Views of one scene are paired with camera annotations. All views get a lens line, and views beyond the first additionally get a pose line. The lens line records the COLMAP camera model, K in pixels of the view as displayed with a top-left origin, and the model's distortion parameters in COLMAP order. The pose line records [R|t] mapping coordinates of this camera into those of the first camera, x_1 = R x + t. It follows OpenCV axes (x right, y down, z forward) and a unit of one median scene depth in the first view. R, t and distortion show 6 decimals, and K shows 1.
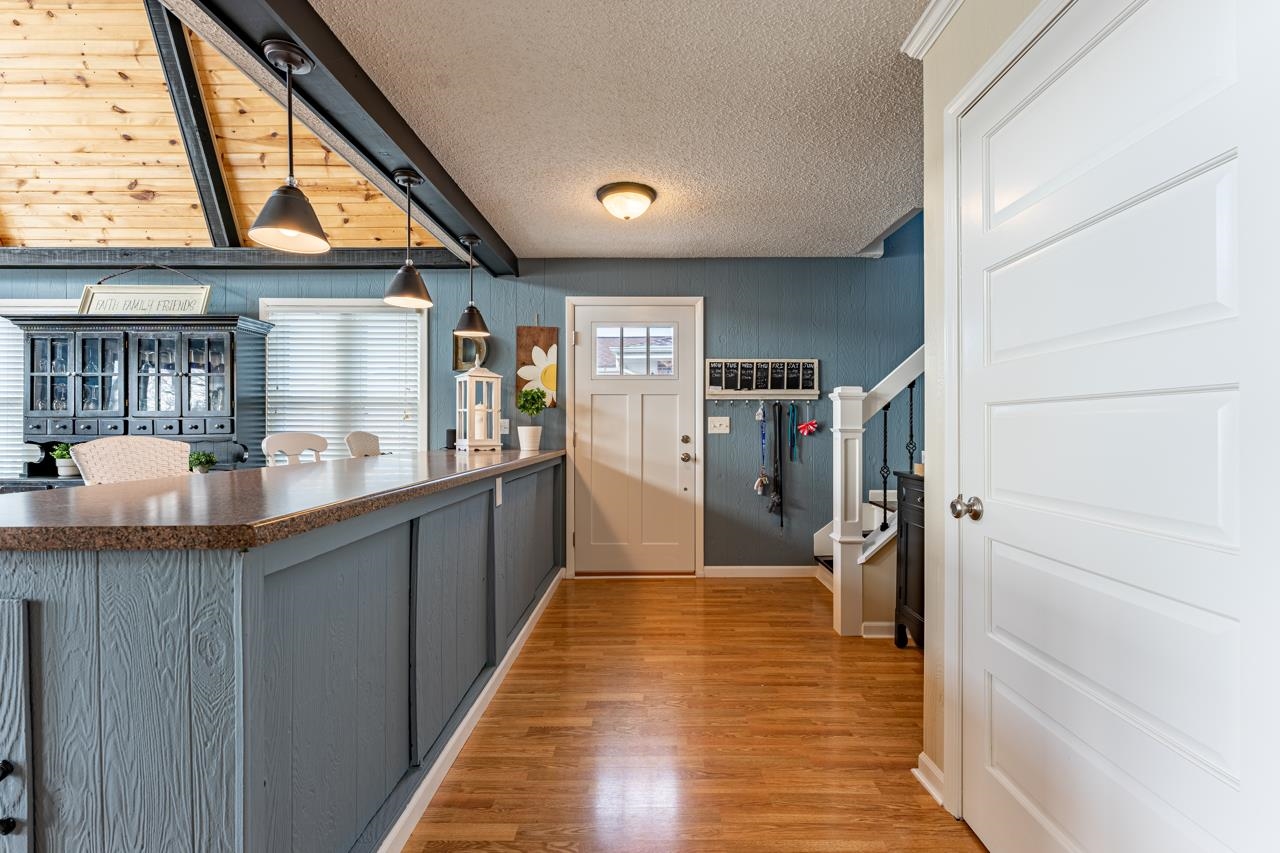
lens RADIAL K [[560.0, 0, 641.6], [0, 560.0, 429.9], [0, 0, 1]] dist [-0.001522, 0.000006]
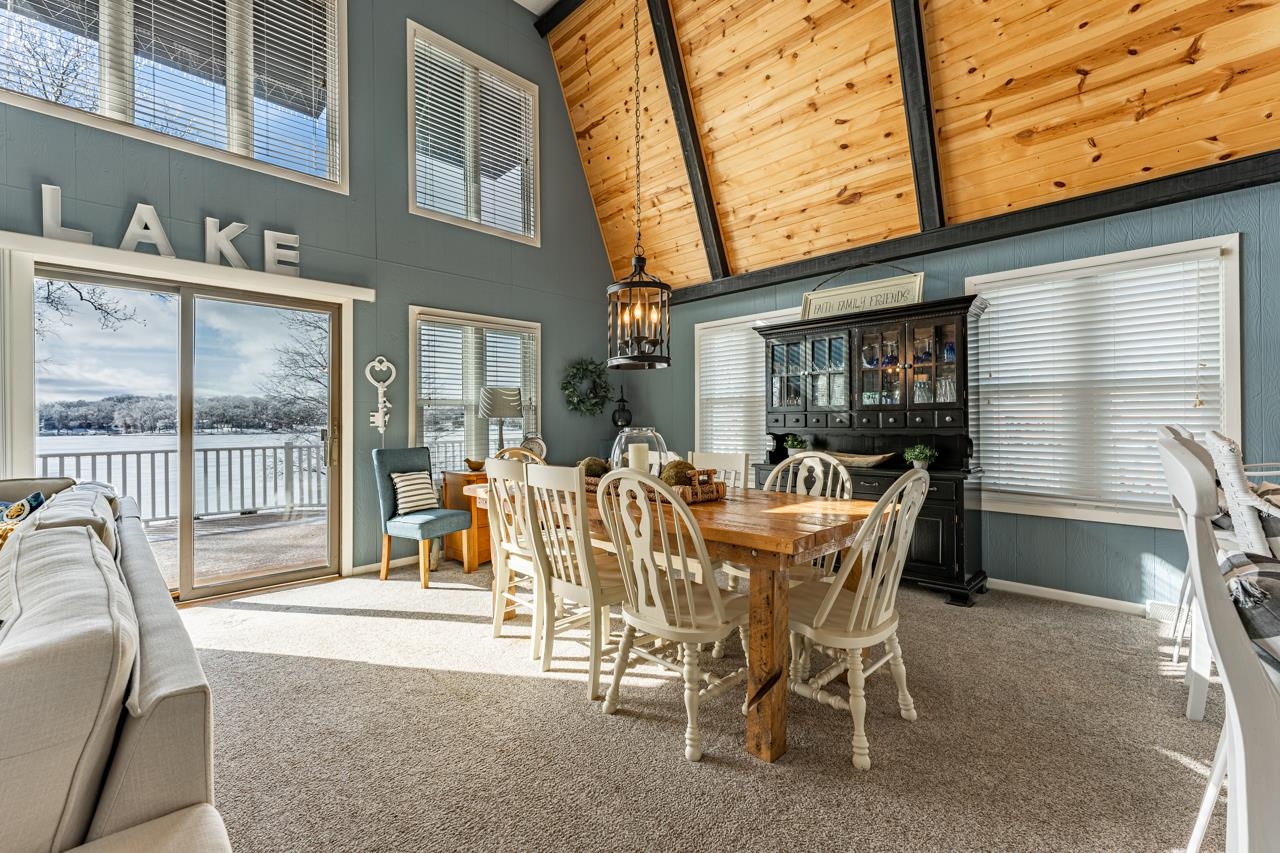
lens RADIAL K [[560.0, 0, 643.9], [0, 560.0, 422.4], [0, 0, 1]] dist [-0.001522, 0.000006]
pose [[0.700291, -0.003446, -0.713849, -0.418602], [0.002945, 0.999994, -0.001937, -0.000241], [0.713852, -0.000746, 0.700296, -0.011675]]
